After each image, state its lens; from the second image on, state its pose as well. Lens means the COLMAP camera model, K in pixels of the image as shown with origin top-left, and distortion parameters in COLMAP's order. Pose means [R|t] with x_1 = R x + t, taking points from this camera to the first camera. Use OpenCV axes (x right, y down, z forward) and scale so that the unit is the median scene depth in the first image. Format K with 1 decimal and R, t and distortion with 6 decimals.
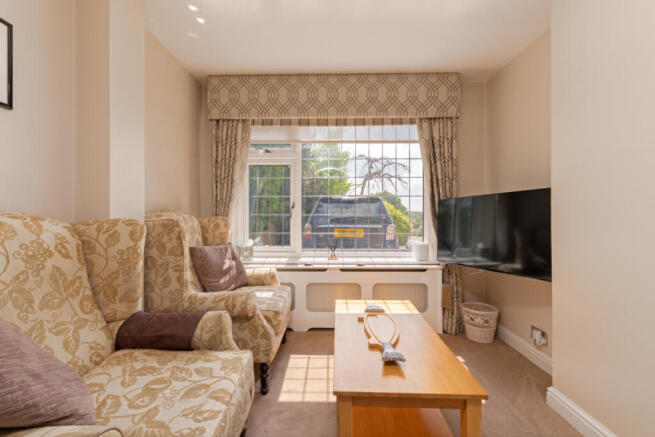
lens RADIAL K [[282.5, 0, 328.6], [0, 282.5, 217.8], [0, 0, 1]] dist [-0.000958, 0.000072]
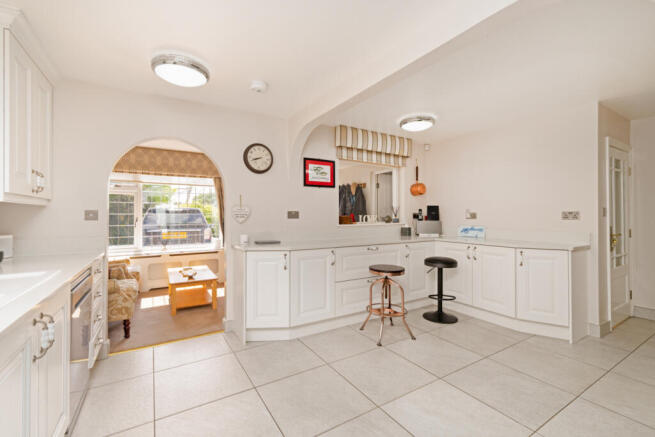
lens RADIAL K [[282.5, 0, 324.6], [0, 282.5, 215.8], [0, 0, 1]] dist [-0.000958, 0.000072]
pose [[0.845988, -0.000997, 0.533201, -0.080302], [0.005040, 0.999969, -0.006128, -0.054556], [-0.533178, 0.007872, 0.845966, -1.036932]]
